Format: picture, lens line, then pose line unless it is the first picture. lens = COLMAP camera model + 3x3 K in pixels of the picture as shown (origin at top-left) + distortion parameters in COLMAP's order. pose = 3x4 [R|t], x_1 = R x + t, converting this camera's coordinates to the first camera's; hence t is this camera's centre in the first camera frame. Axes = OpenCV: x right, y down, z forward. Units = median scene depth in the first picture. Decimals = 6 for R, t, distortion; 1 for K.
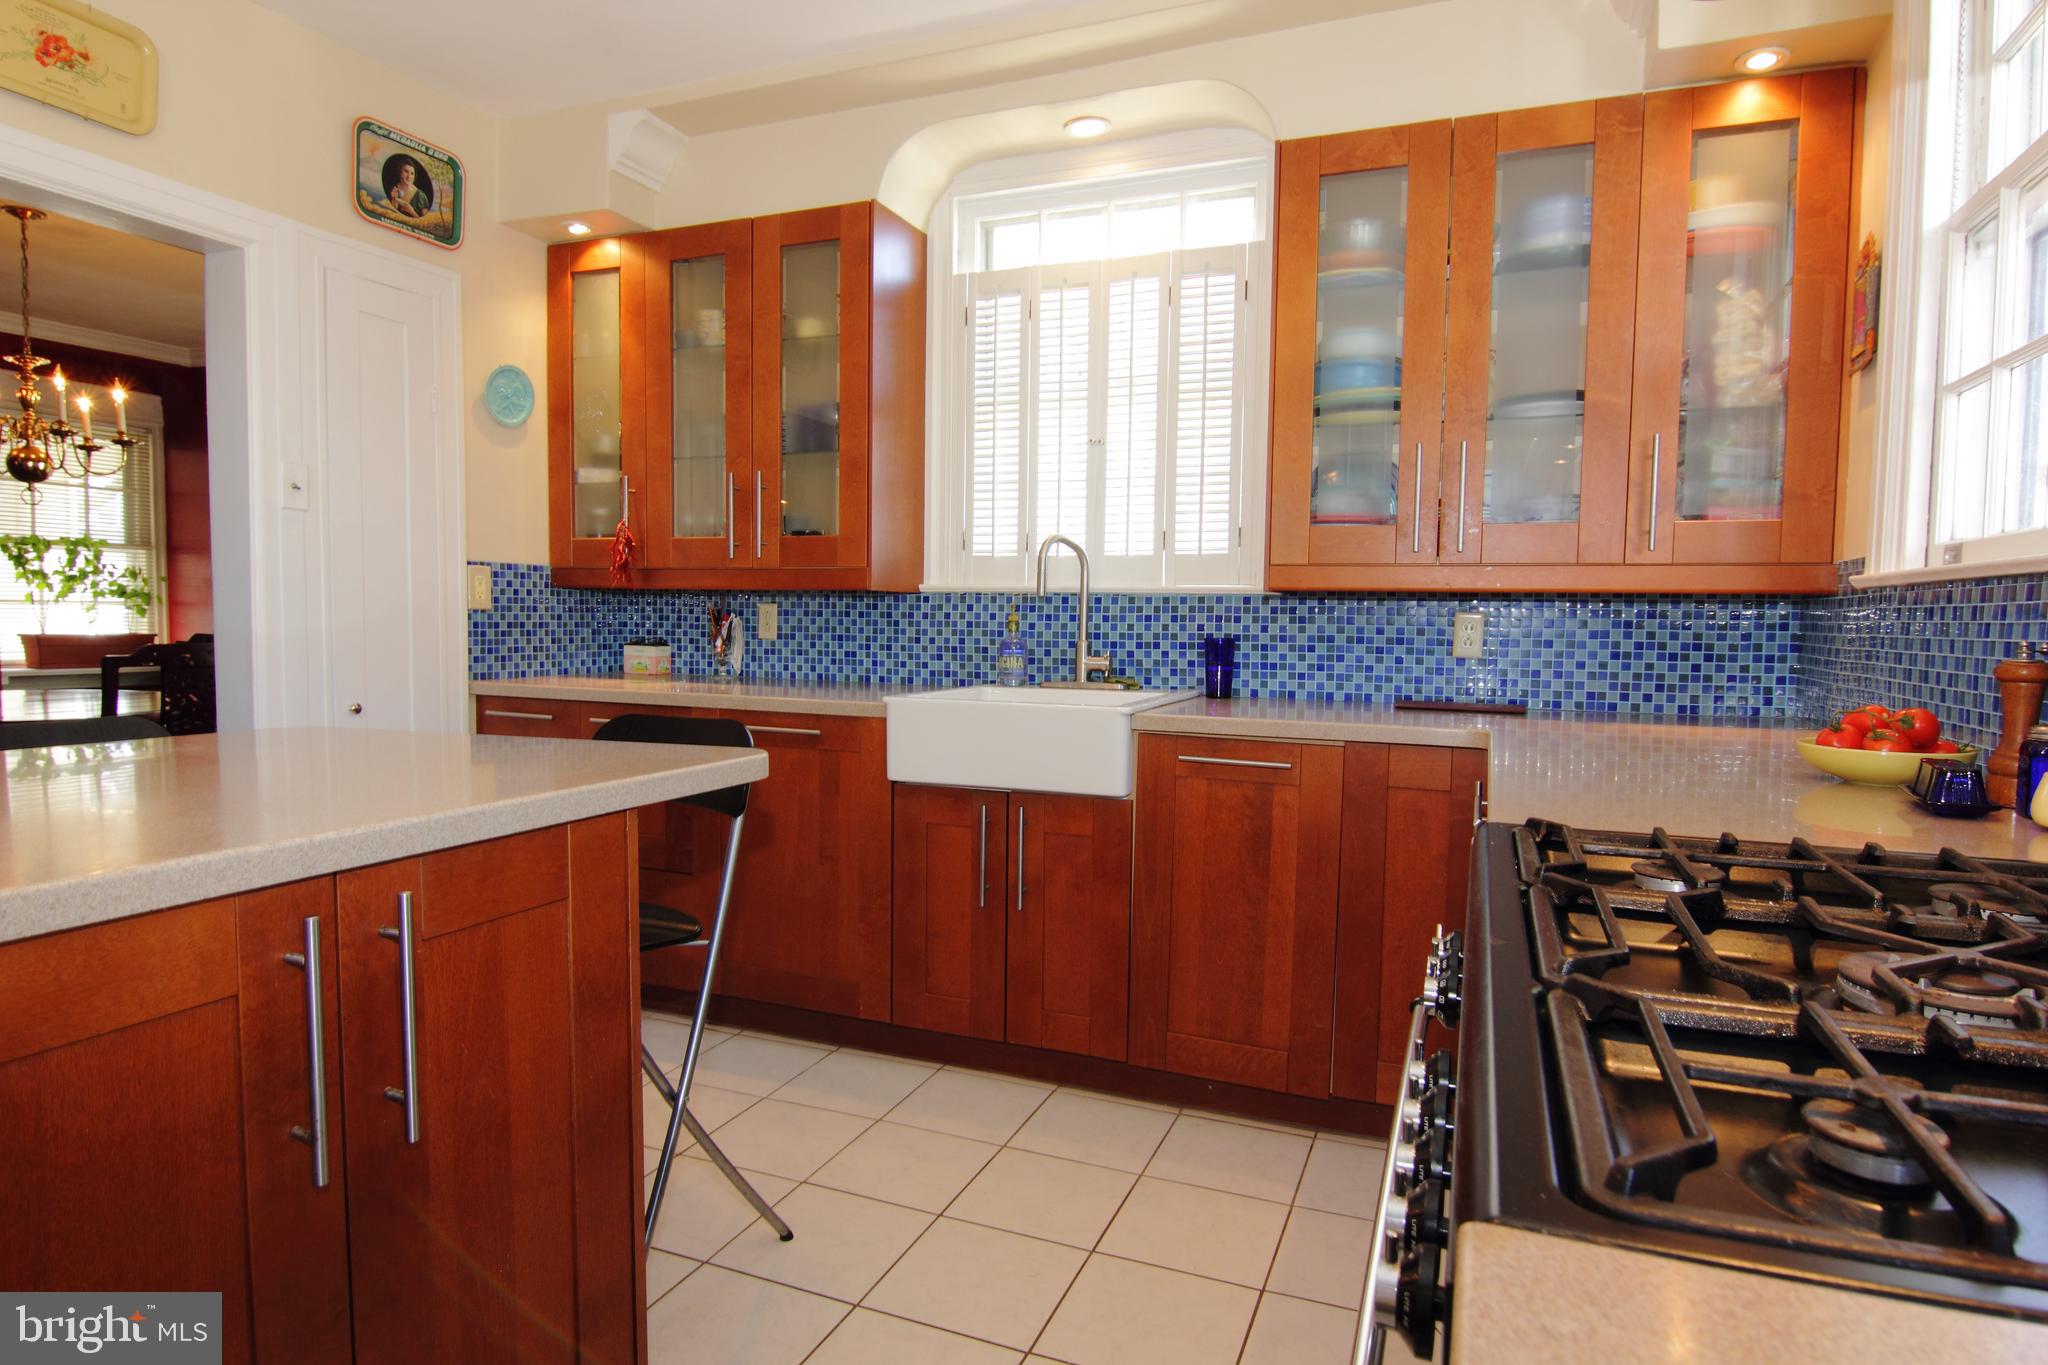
lens RADIAL K [[1138.0, 0, 1026.5], [0, 1138.0, 686.1], [0, 0, 1]] dist [0.005315, -0.020911]
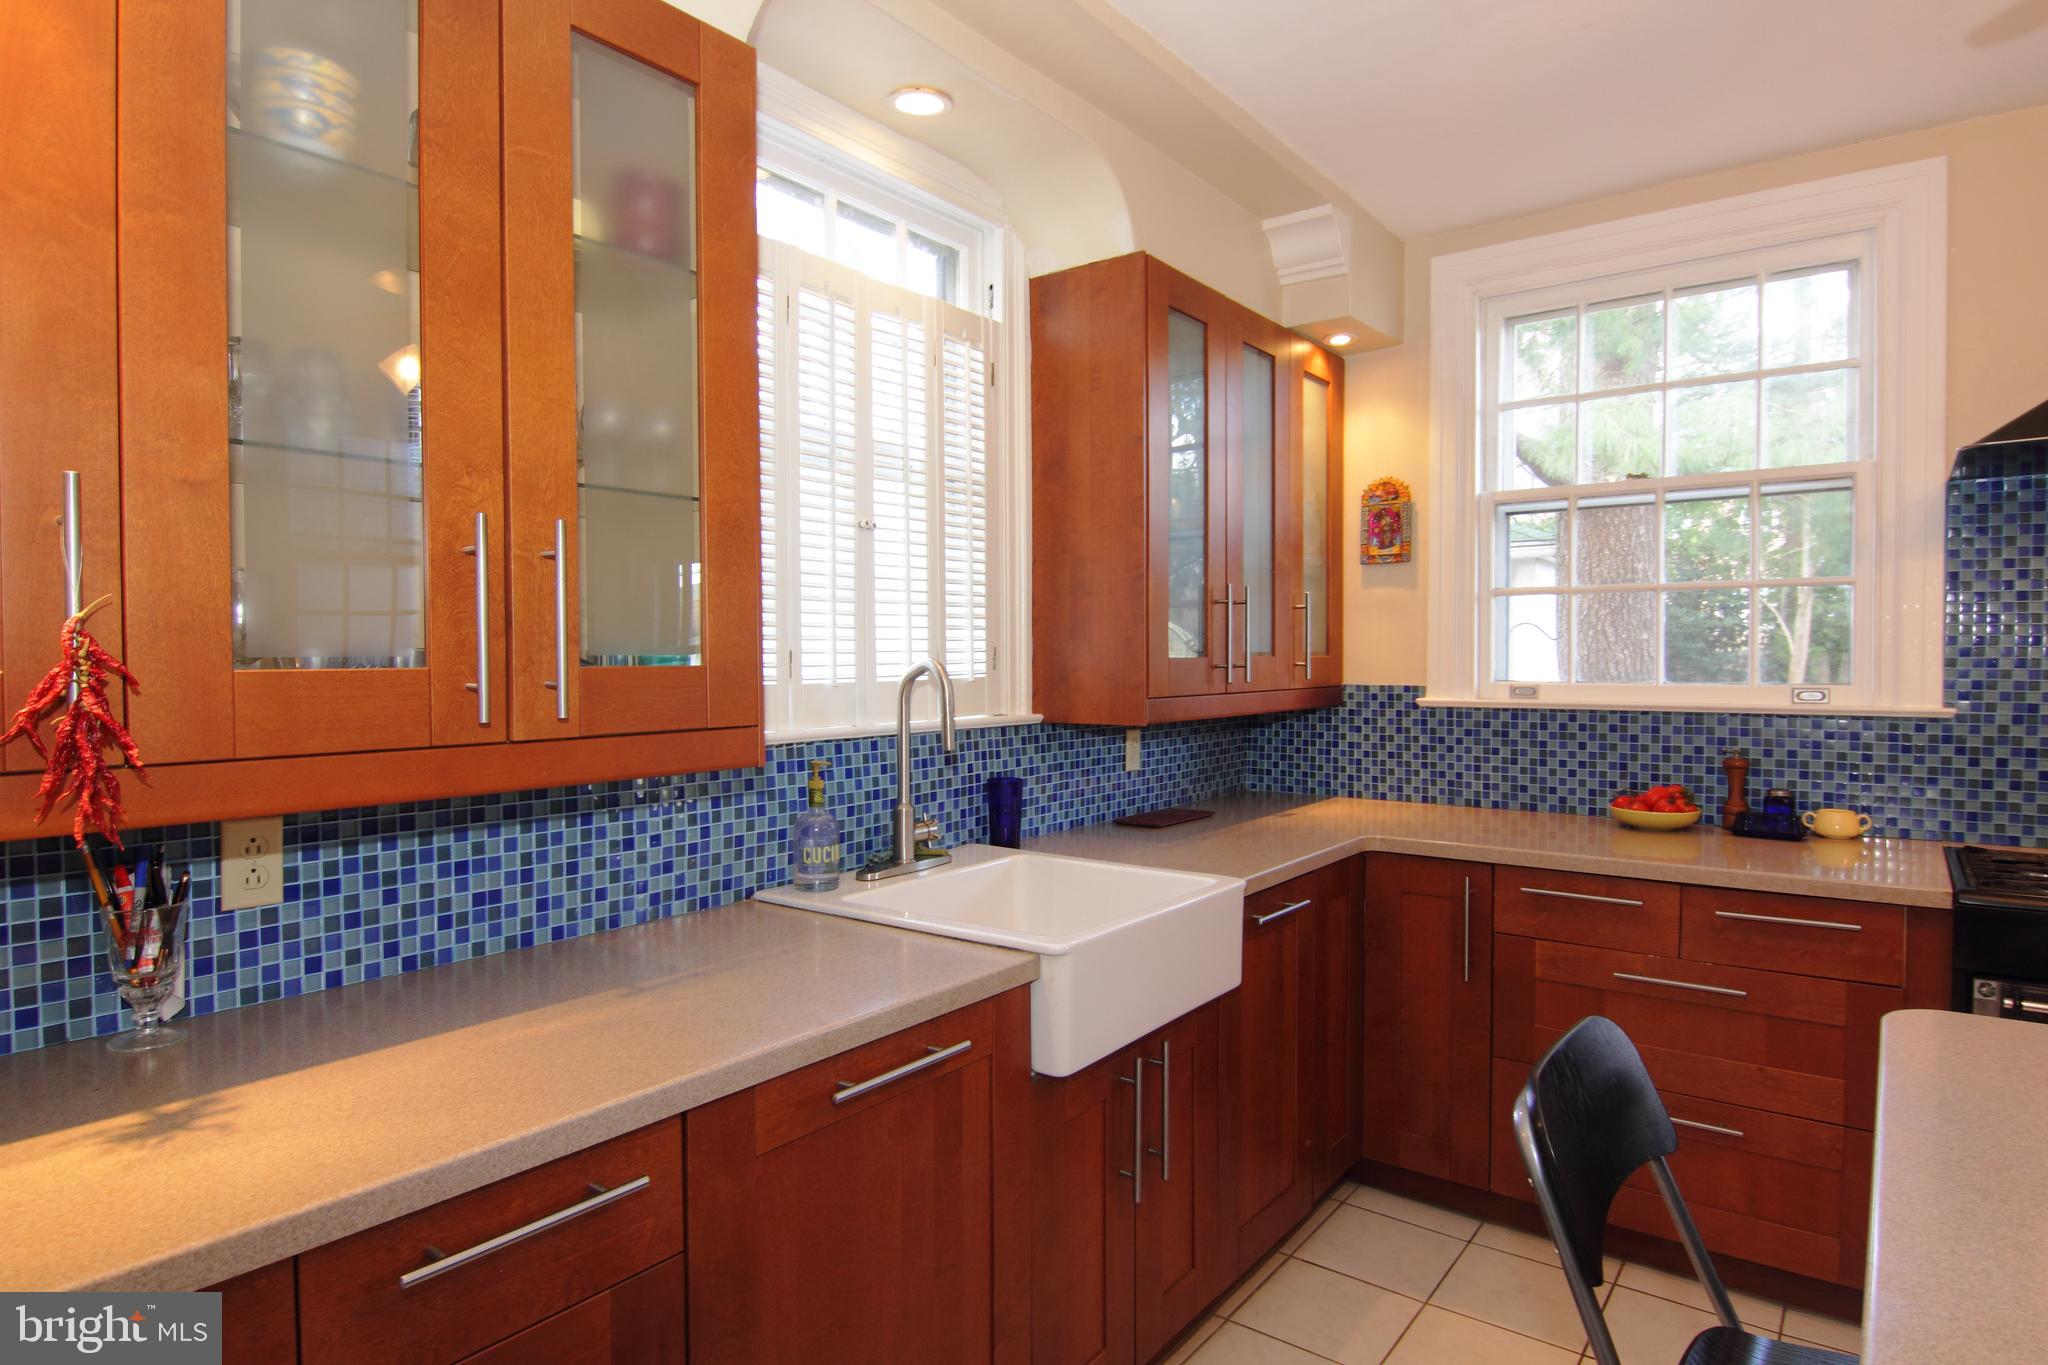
lens RADIAL K [[1138.0, 0, 1026.5], [0, 1138.0, 686.1], [0, 0, 1]] dist [0.005315, -0.020911]
pose [[0.264320, -0.041381, 0.963547, -0.628334], [0.069920, 0.997272, 0.023649, -0.127850], [-0.961897, 0.061121, 0.266493, 0.743422]]
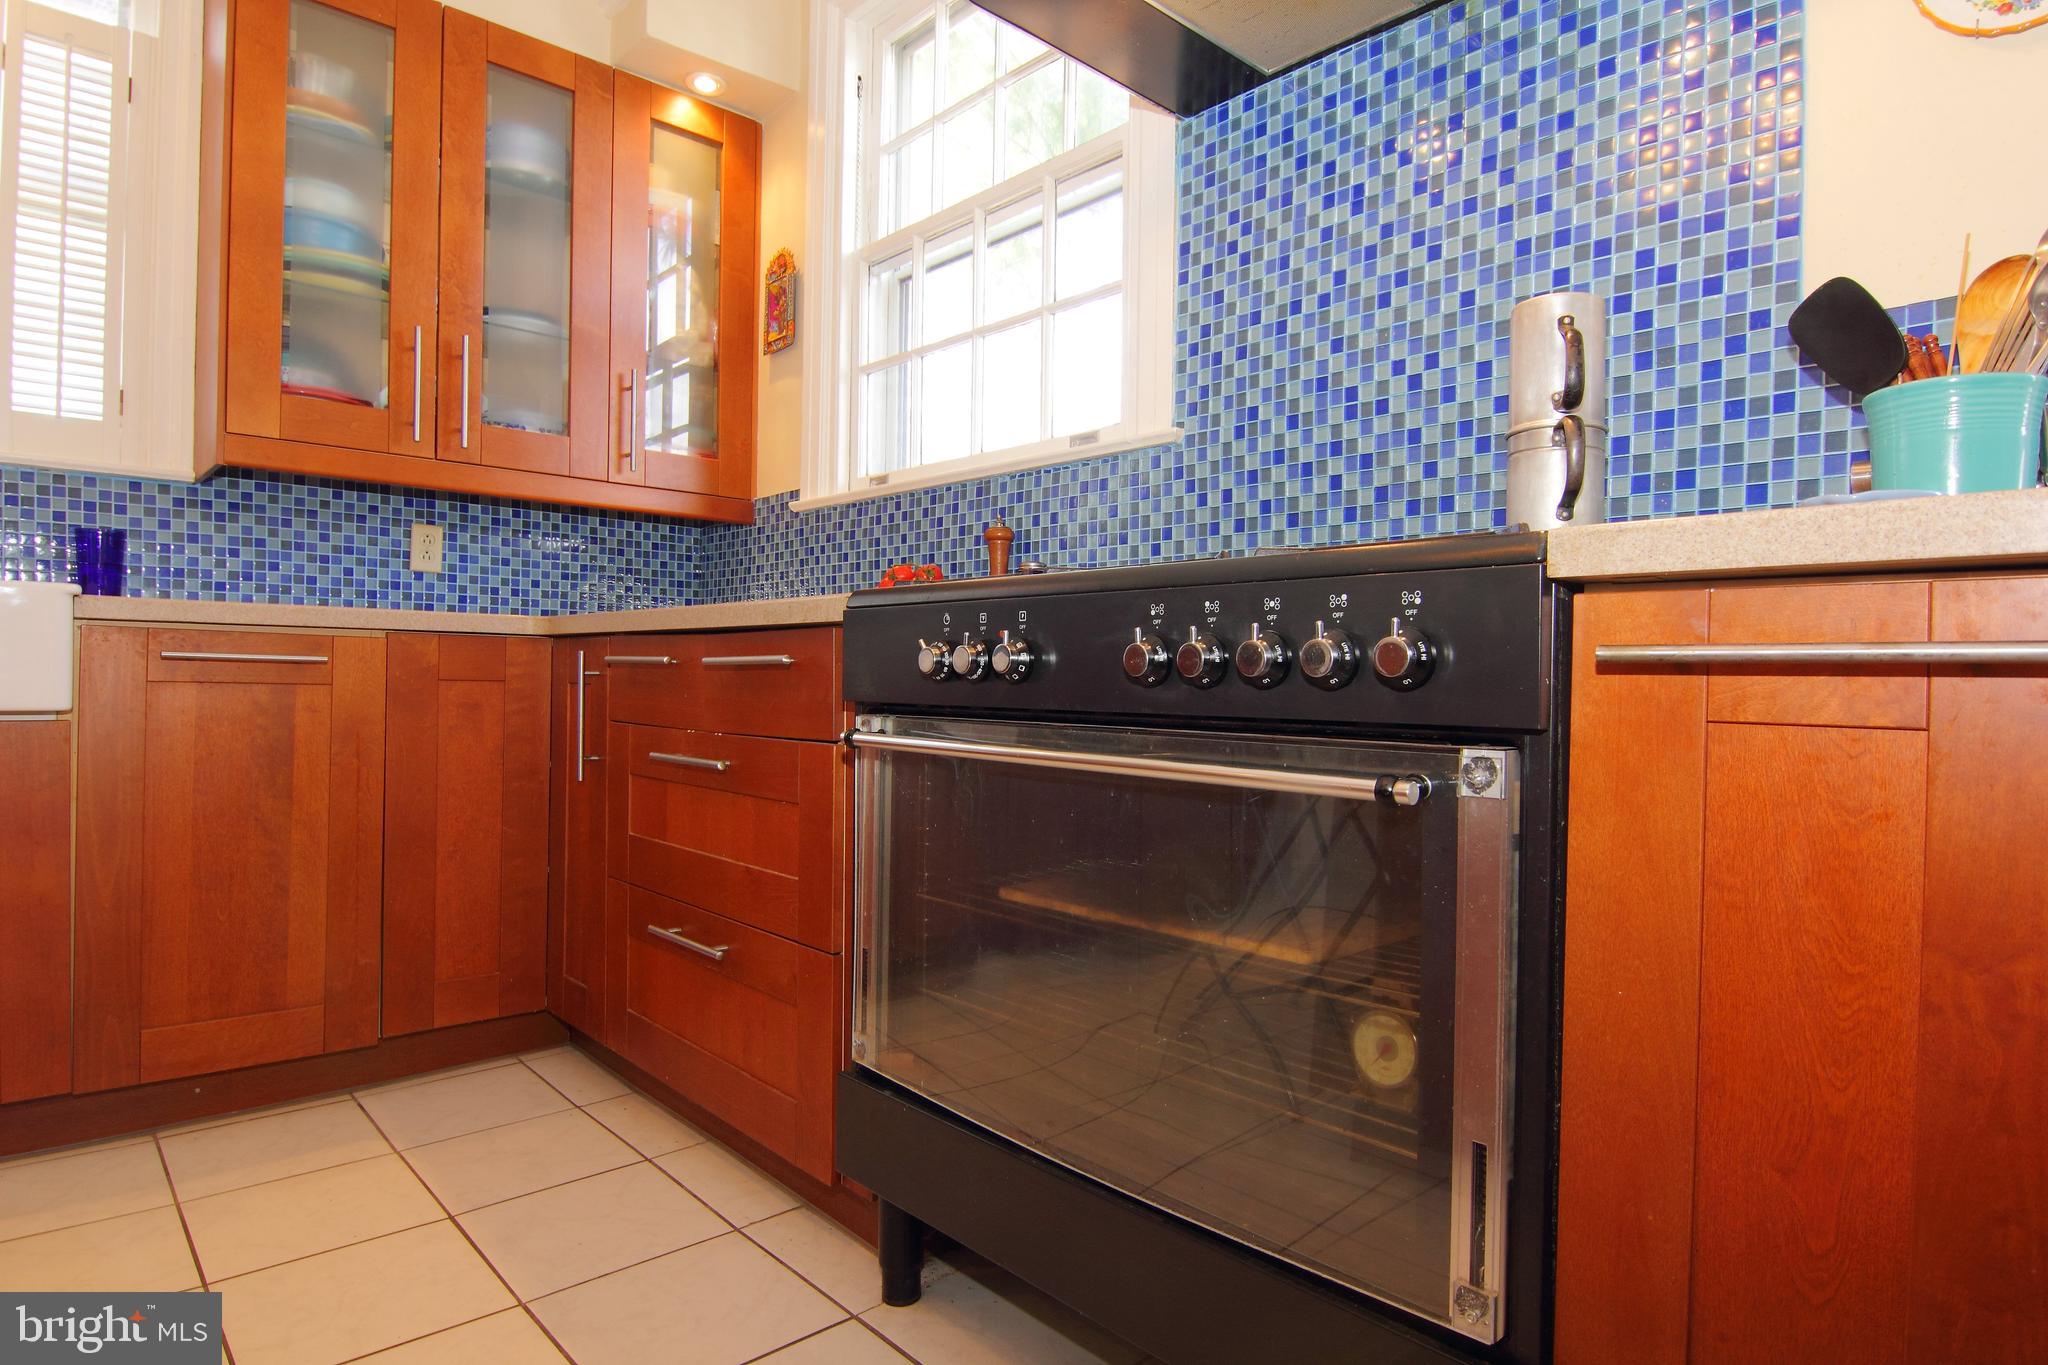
lens RADIAL K [[1138.0, 0, 1026.5], [0, 1138.0, 686.1], [0, 0, 1]] dist [0.005315, -0.020911]
pose [[0.429894, -0.014000, 0.902771, -0.239203], [0.048442, 0.998797, -0.007578, 0.094571], [-0.901579, 0.046990, 0.430056, 0.129818]]
